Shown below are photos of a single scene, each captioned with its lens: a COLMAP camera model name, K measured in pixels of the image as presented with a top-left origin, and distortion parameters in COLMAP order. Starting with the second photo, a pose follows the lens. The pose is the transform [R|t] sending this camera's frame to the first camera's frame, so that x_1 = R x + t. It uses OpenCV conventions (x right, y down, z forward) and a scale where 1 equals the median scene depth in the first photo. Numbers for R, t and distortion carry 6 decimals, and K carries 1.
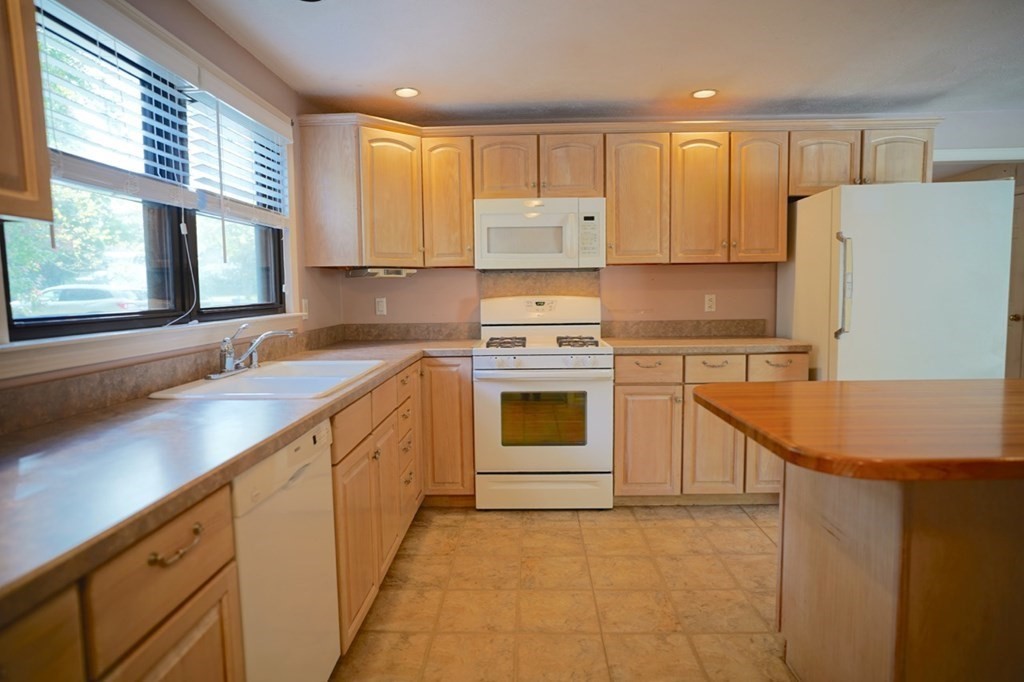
lens RADIAL K [[567.1, 0, 542.8], [0, 567.1, 339.9], [0, 0, 1]] dist [-0.049851, 0.034172]
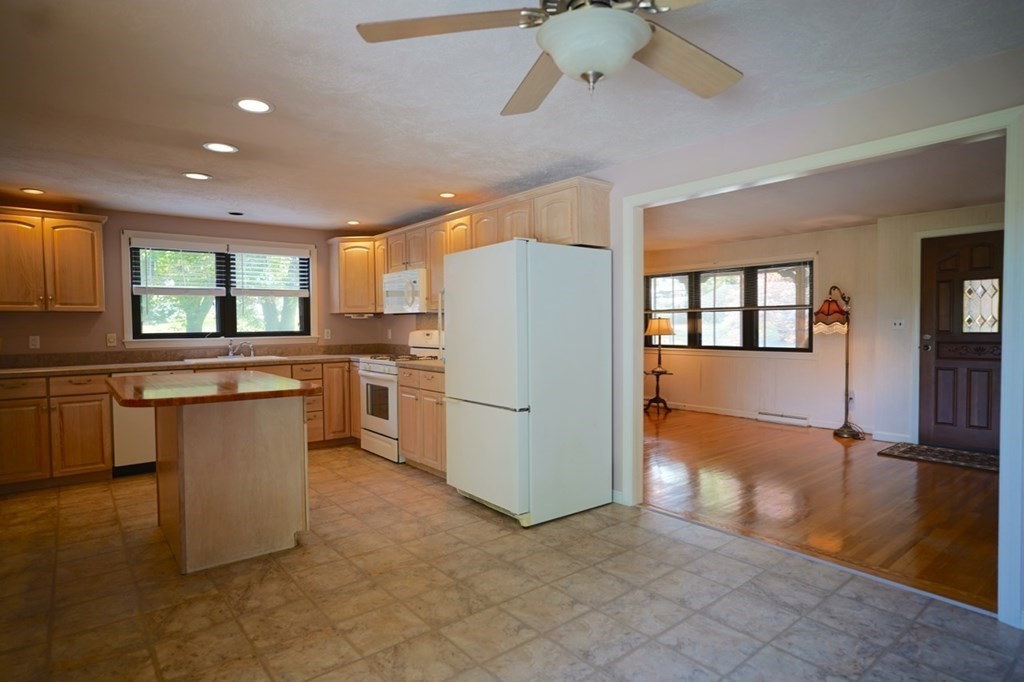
lens RADIAL K [[567.1, 0, 512.5], [0, 567.1, 343.1], [0, 0, 1]] dist [-0.049851, 0.034172]
pose [[0.641085, 0.036473, -0.766603, 1.562800], [-0.069793, 0.997502, -0.010907, -0.046427], [0.764290, 0.060496, 0.642029, 0.200477]]
